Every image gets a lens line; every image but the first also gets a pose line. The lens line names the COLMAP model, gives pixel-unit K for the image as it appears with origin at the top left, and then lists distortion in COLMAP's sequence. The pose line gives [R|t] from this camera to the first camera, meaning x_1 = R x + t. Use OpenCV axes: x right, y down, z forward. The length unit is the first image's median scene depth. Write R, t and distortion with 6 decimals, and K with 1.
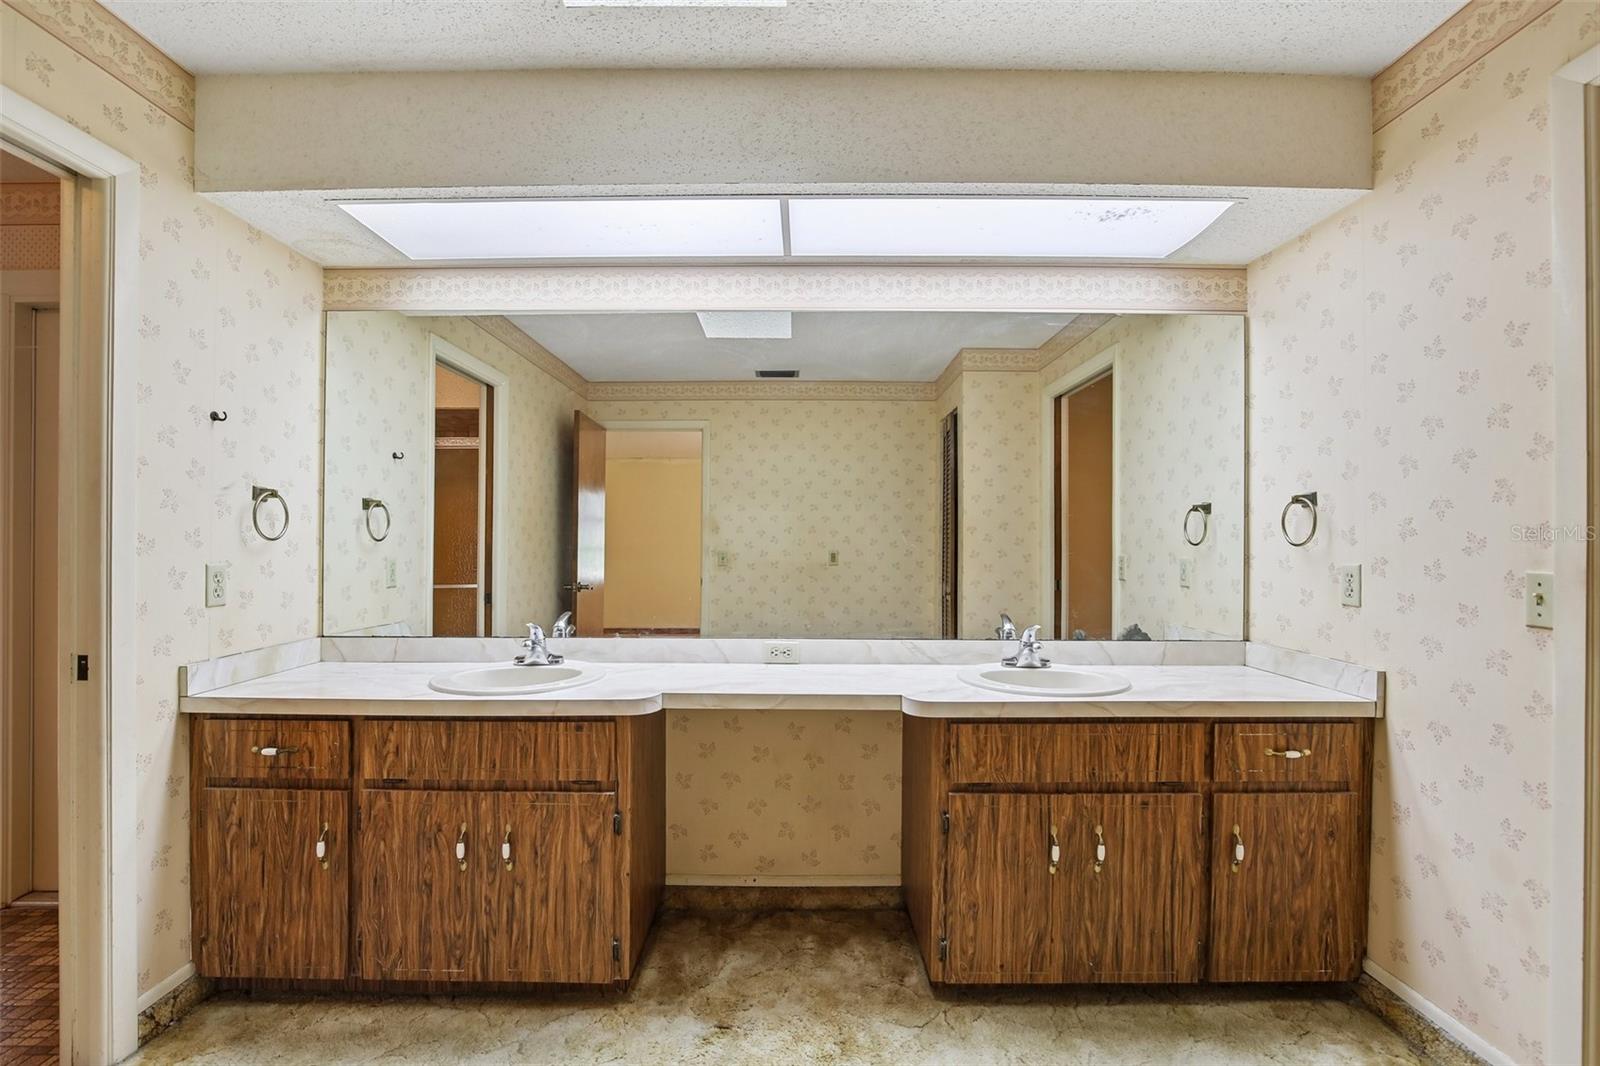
lens RADIAL K [[744.1, 0, 800.0], [0, 744.1, 533.0], [0, 0, 1]] dist [-0.039371, 0.010432]
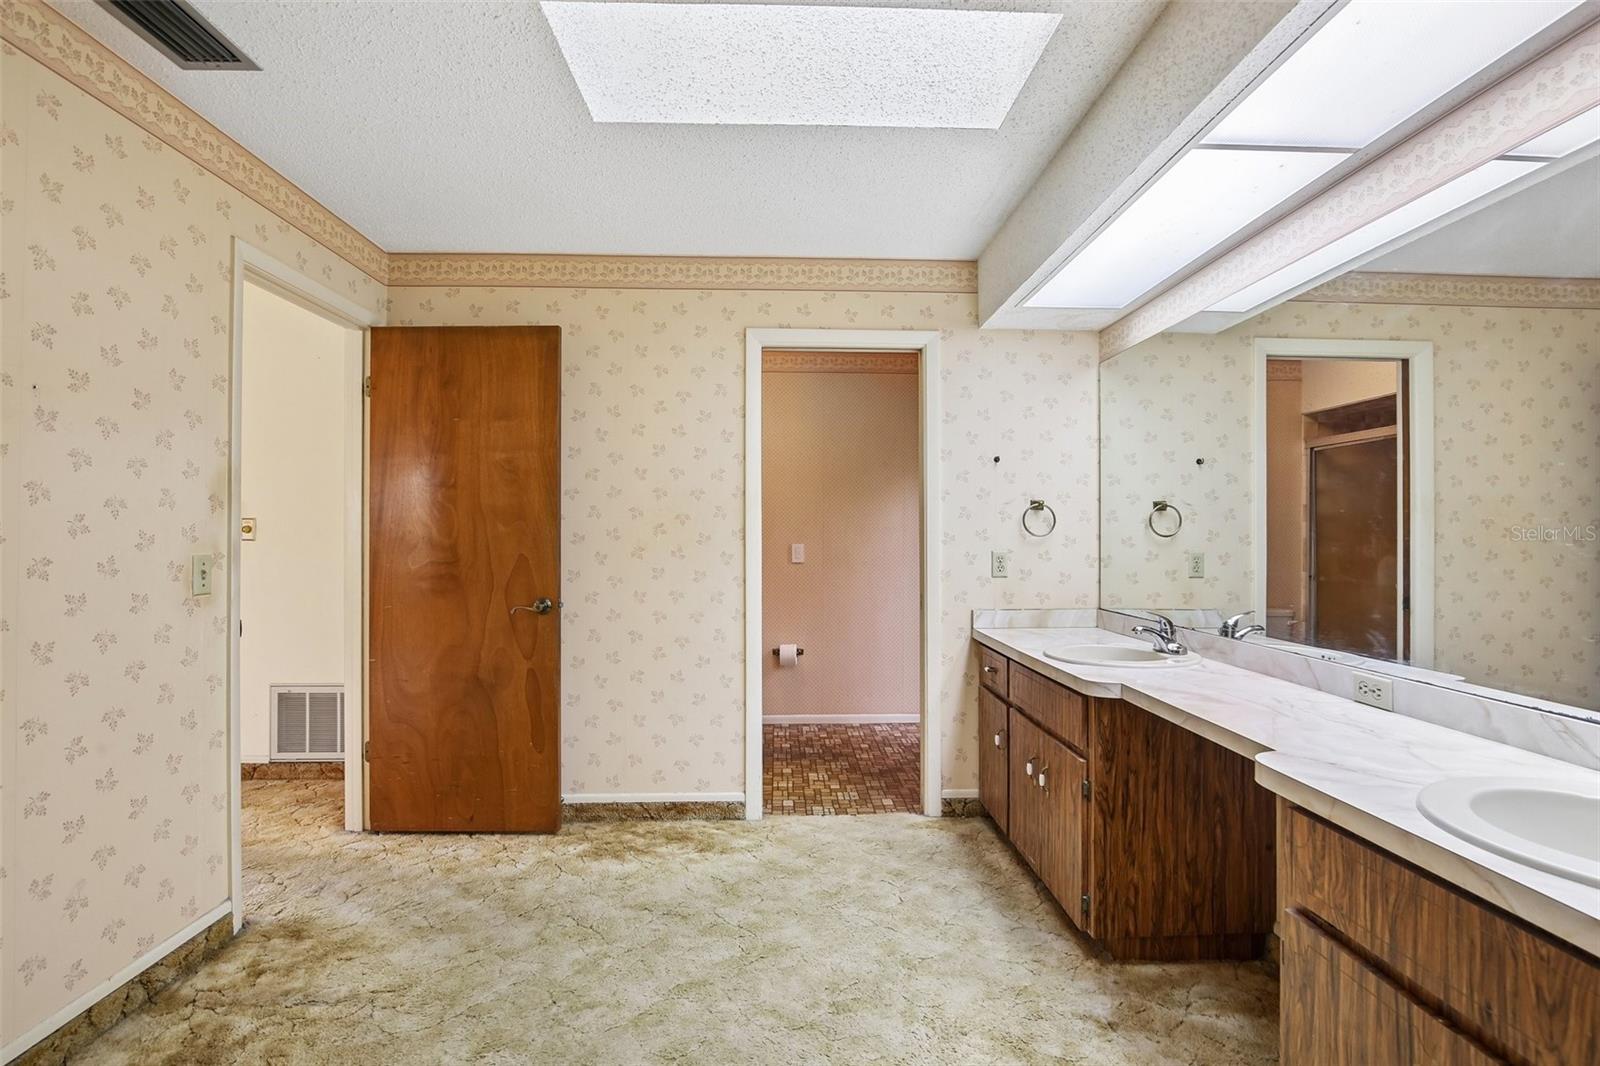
lens RADIAL K [[750.4, 0, 794.9], [0, 750.4, 510.7], [0, 0, 1]] dist [-0.026990, 0.000527]
pose [[0.021683, -0.034193, -0.999180, 0.877052], [0.007198, 0.999394, -0.034044, 0.007078], [0.999739, -0.006454, 0.021915, 0.534317]]
